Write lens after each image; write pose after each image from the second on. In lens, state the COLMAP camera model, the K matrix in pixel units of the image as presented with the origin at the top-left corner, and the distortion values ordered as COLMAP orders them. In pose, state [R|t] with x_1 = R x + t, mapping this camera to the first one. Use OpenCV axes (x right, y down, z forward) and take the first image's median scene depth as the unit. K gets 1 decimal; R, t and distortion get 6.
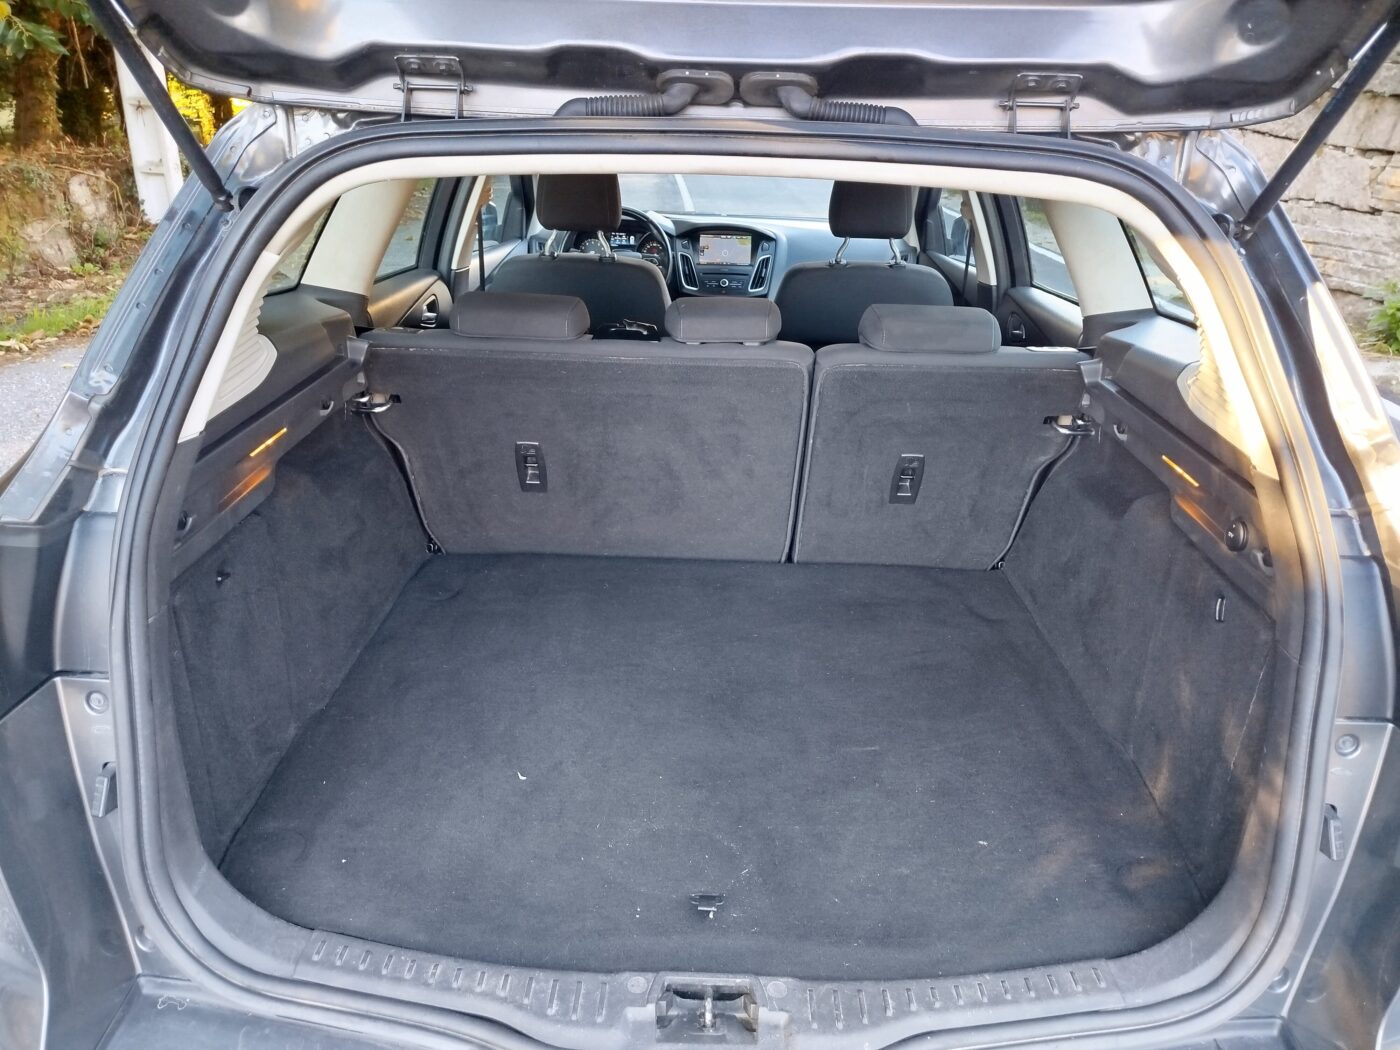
lens RADIAL K [[976.6, 0, 698.2], [0, 976.6, 527.5], [0, 0, 1]] dist [0.011485, -0.002436]
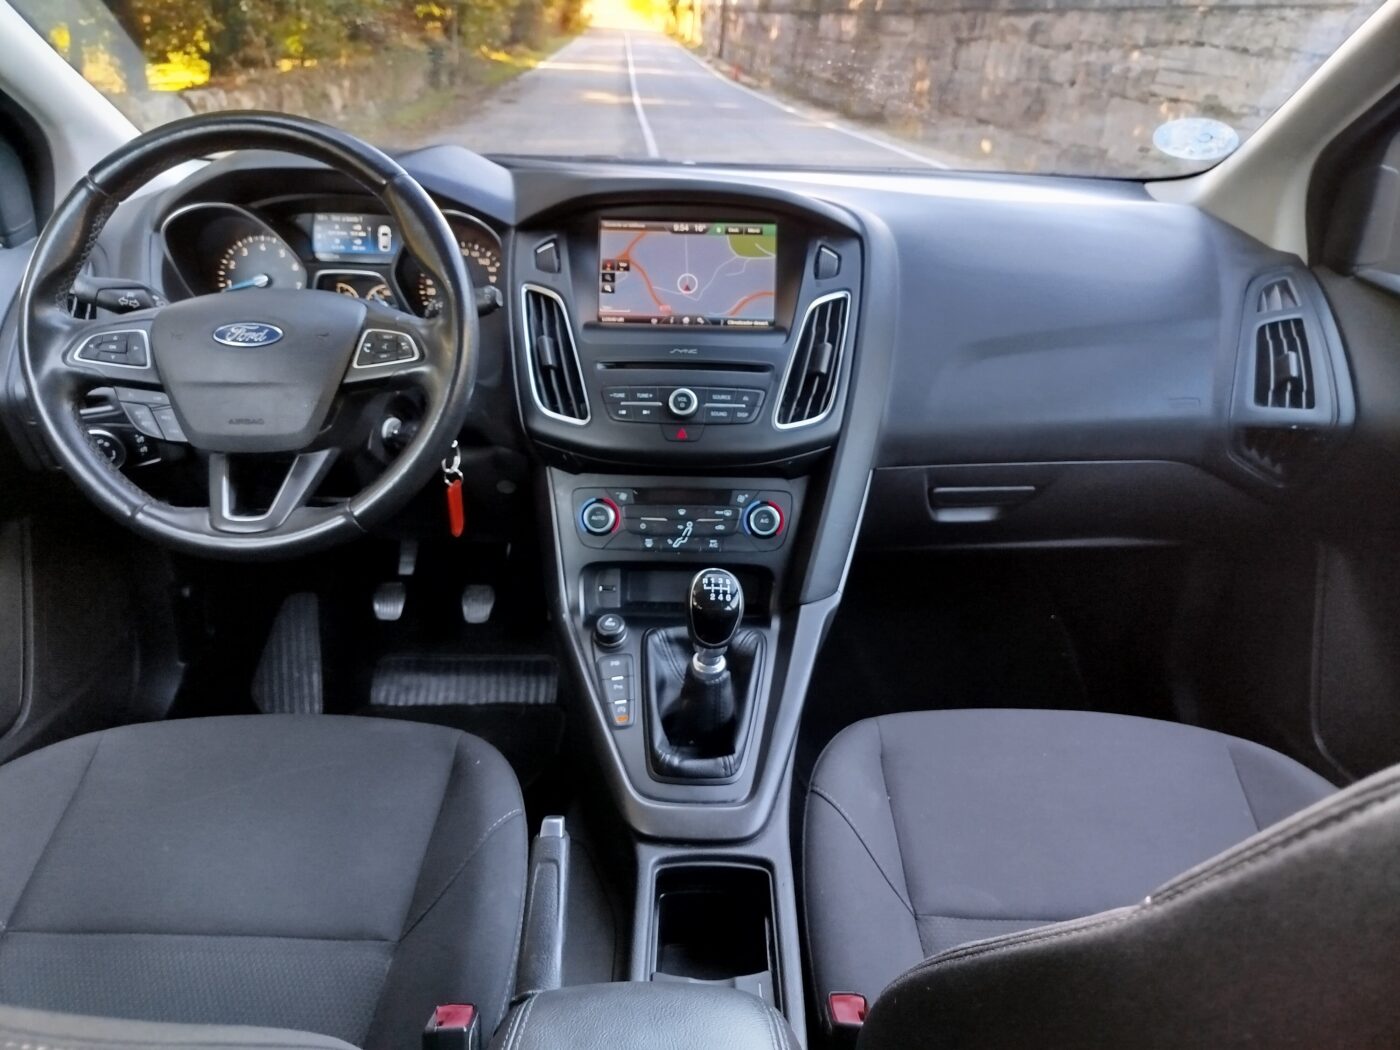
lens RADIAL K [[976.6, 0, 704.1], [0, 976.6, 520.7], [0, 0, 1]] dist [0.011485, -0.002436]
pose [[0.999440, -0.018044, 0.028176, 0.023342], [0.017000, 0.999176, 0.036858, -0.221399], [-0.028817, -0.036358, 0.998923, 0.708615]]
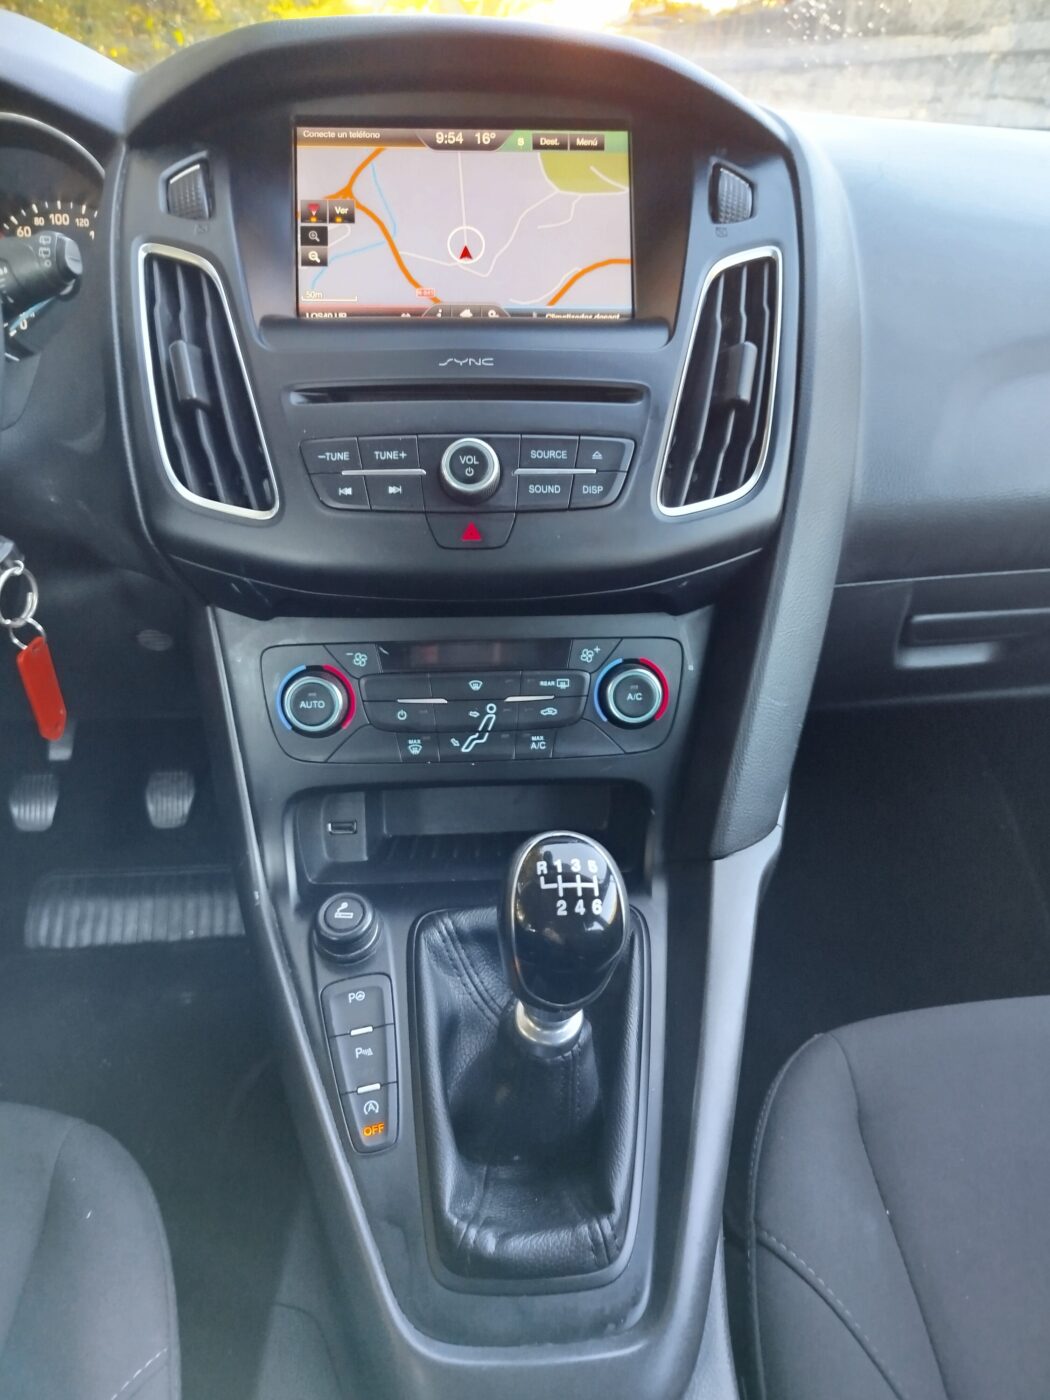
lens RADIAL K [[976.6, 0, 522.9], [0, 976.6, 704.0], [0, 0, 1]] dist [0.011485, -0.002436]
pose [[0.995955, -0.060342, 0.066581, 0.022156], [0.052012, 0.991357, 0.120440, -0.228054], [-0.073273, -0.116489, 0.990485, 0.842117]]
